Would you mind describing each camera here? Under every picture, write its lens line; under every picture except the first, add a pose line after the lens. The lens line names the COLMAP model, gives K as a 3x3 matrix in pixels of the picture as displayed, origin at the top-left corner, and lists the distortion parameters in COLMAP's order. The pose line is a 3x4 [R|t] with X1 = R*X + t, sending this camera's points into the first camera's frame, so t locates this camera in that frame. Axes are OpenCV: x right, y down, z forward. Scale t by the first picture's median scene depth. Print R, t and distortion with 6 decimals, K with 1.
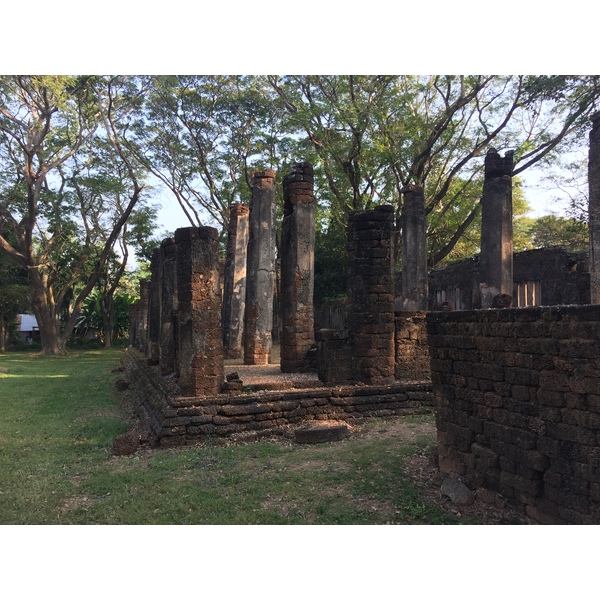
lens RADIAL K [[507.4, 0, 300.0], [0, 507.4, 300.0], [0, 0, 1]] dist [0.062685, -0.084073]
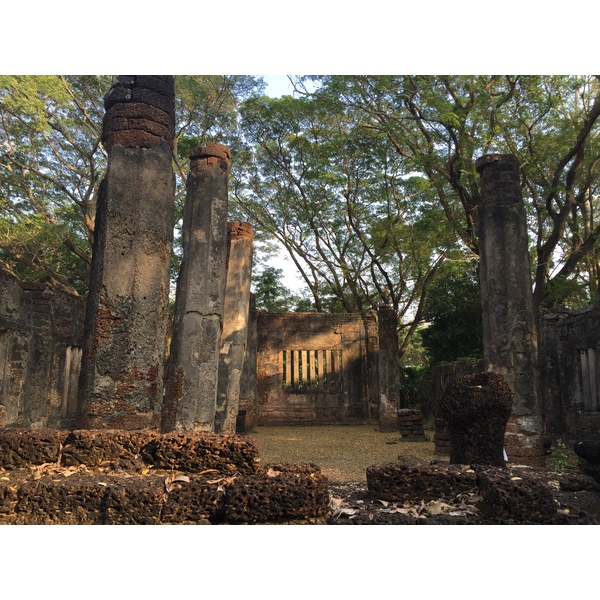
lens RADIAL K [[507.4, 0, 300.0], [0, 507.4, 300.0], [0, 0, 1]] dist [0.062685, -0.084073]
pose [[0.946436, -0.039958, -0.320410, 0.067696], [-0.000115, 0.992271, -0.124086, -0.000812], [0.322892, 0.117477, 0.939117, 0.153425]]
